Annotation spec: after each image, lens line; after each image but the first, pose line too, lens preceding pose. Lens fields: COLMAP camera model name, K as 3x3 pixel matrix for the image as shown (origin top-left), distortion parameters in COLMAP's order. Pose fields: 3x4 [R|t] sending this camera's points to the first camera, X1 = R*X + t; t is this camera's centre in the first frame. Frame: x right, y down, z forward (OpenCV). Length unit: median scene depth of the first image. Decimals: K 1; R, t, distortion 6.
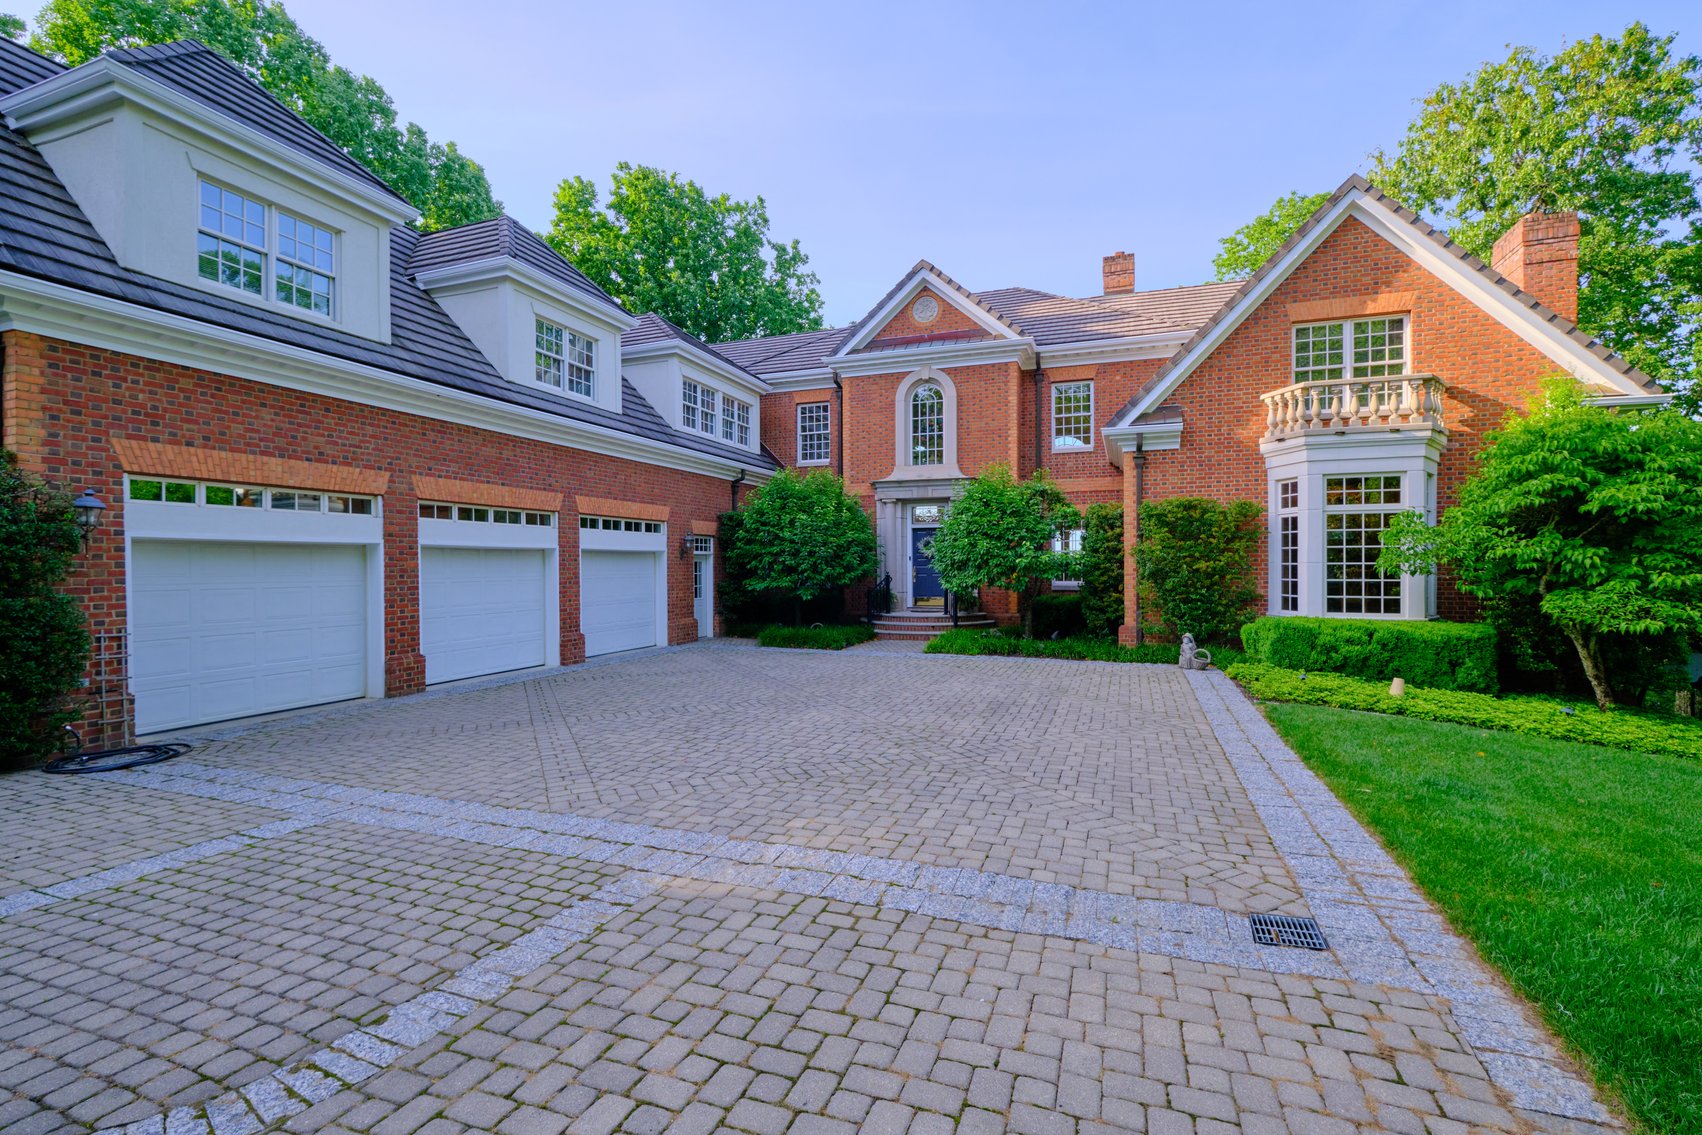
lens RADIAL K [[742.6, 0, 850.9], [0, 742.6, 569.1], [0, 0, 1]] dist [-0.002169, -0.003730]
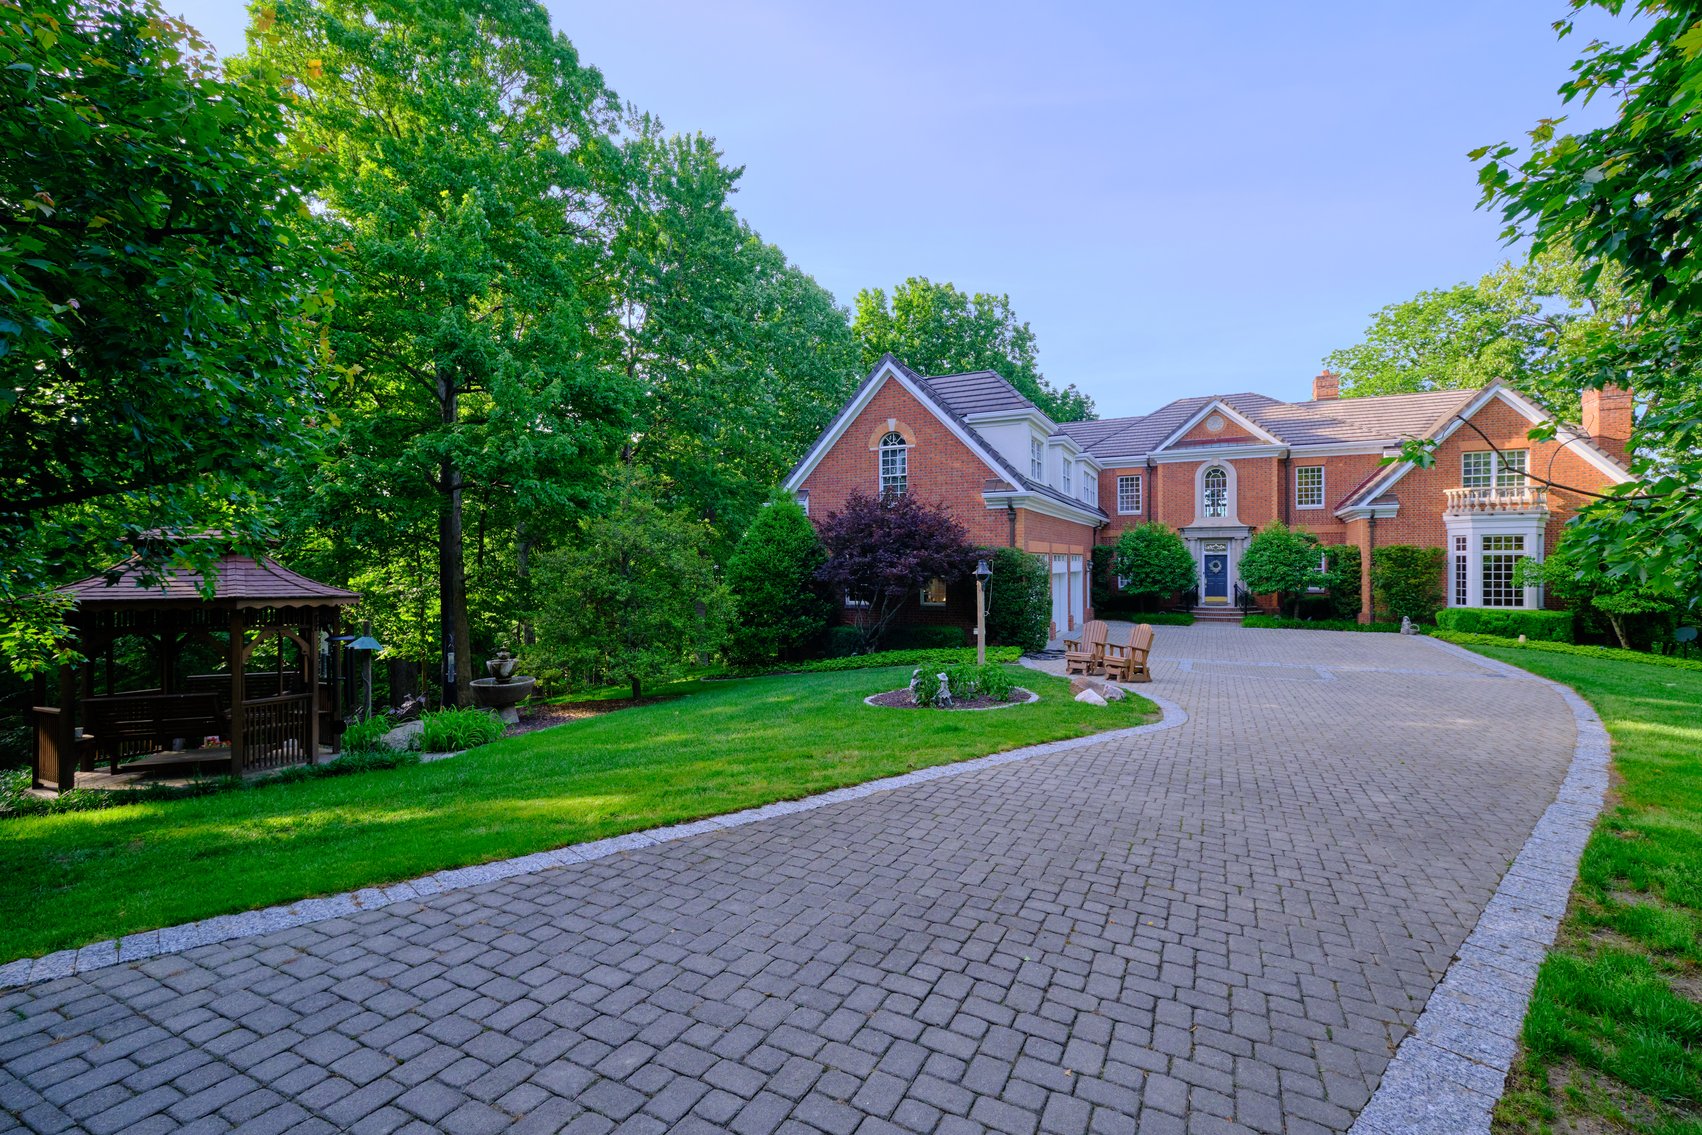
lens RADIAL K [[742.6, 0, 856.0], [0, 742.6, 567.7], [0, 0, 1]] dist [-0.002169, -0.003730]
pose [[0.995245, -0.002126, -0.097379, -0.752175], [0.002295, 0.999996, 0.001619, -0.044776], [0.097375, -0.001835, 0.995246, -1.019015]]
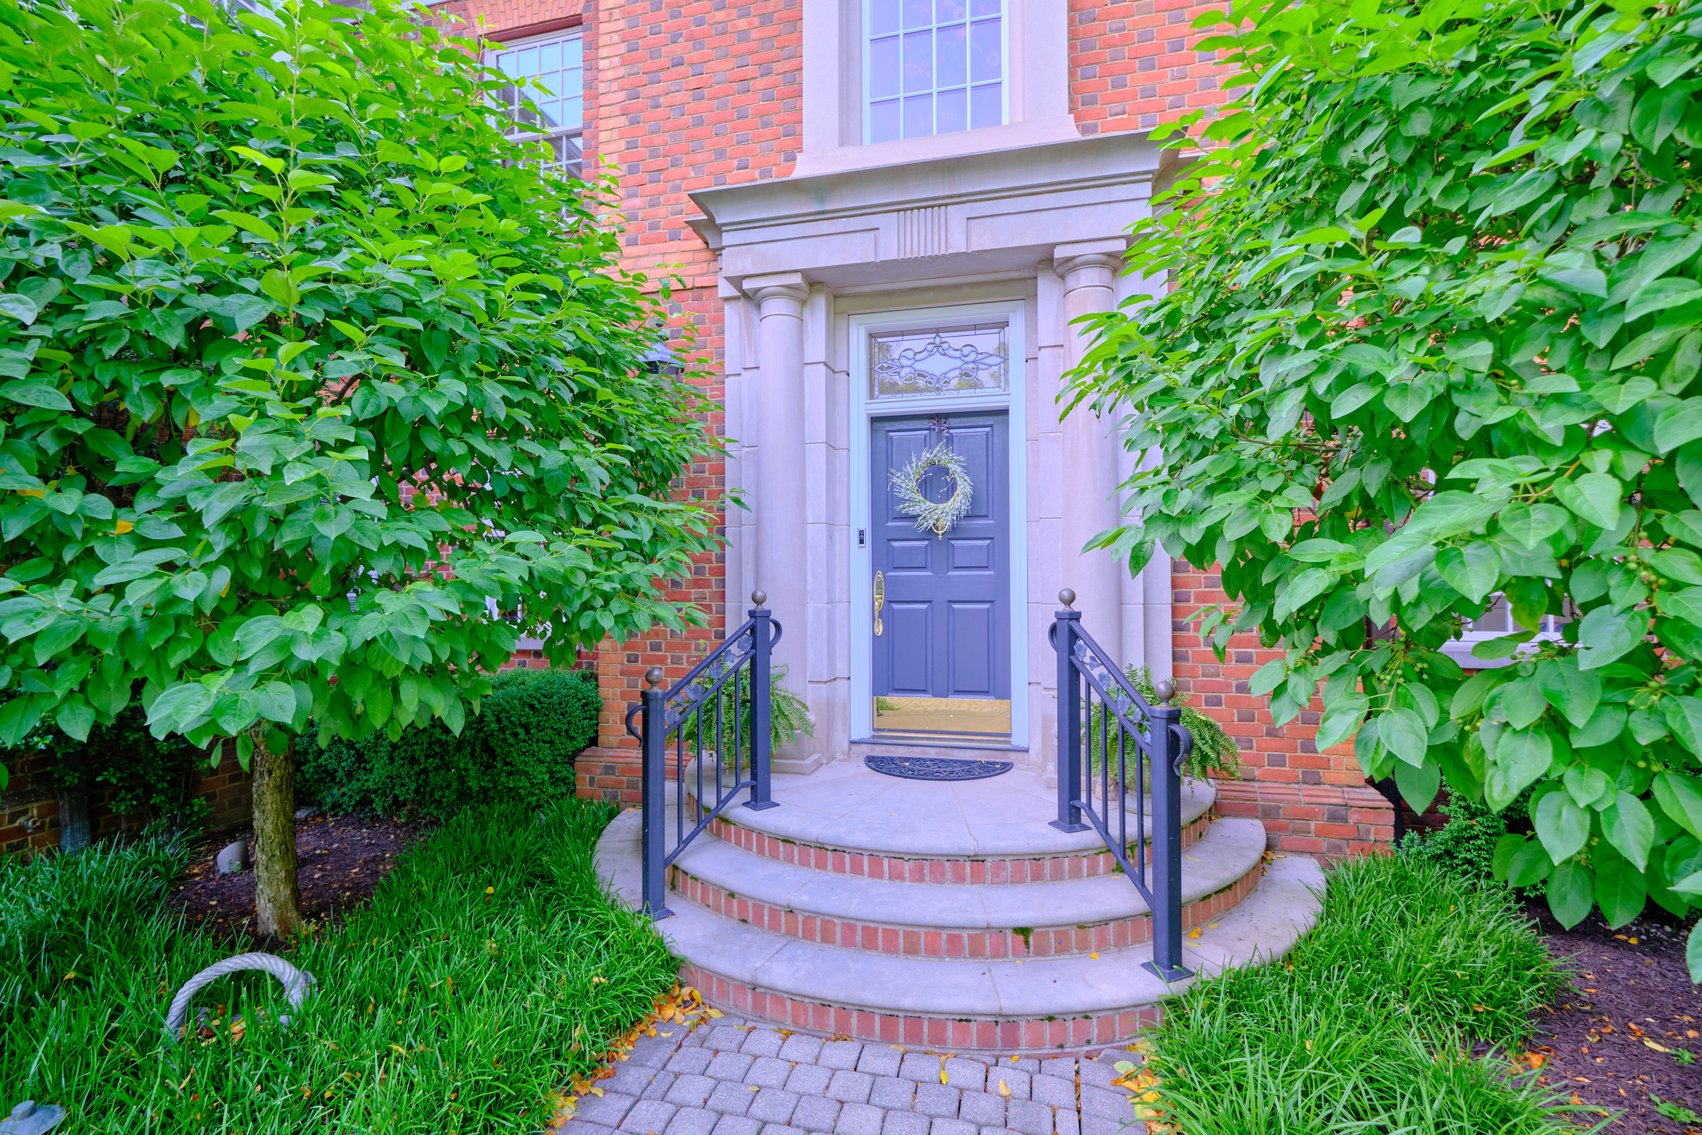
lens RADIAL K [[742.6, 0, 853.8], [0, 742.6, 565.0], [0, 0, 1]] dist [-0.002169, -0.003730]
pose [[0.994295, 0.000292, 0.106665, 0.073240], [0.000565, 0.999968, -0.008004, -0.005131], [-0.106664, 0.008019, 0.994263, 1.080814]]
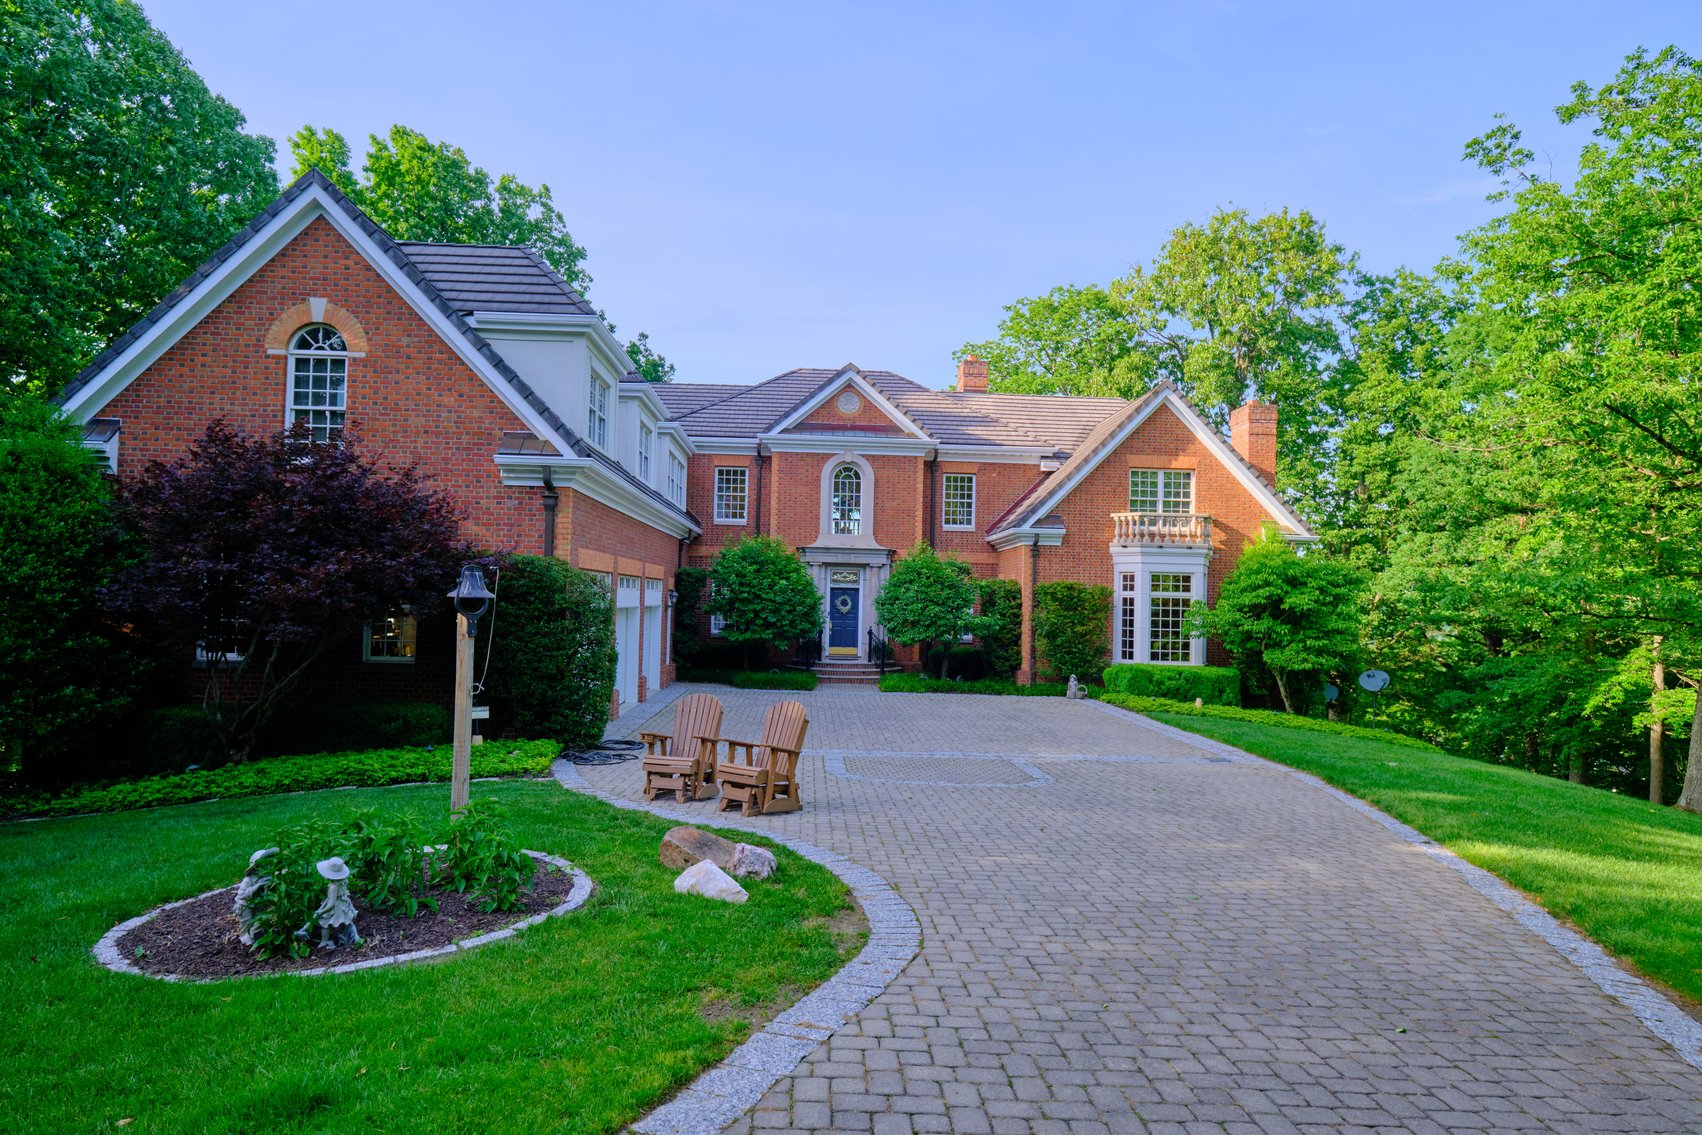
lens RADIAL K [[1010.3, 0, 851.2], [0, 1010.3, 567.4], [0, 0, 1]] dist [0.003921, 0.000358]
pose [[0.921869, 0.038009, 0.385633, -0.706748], [-0.024358, 0.998894, -0.040224, -0.034112], [-0.386736, 0.027688, 0.921775, -0.663456]]
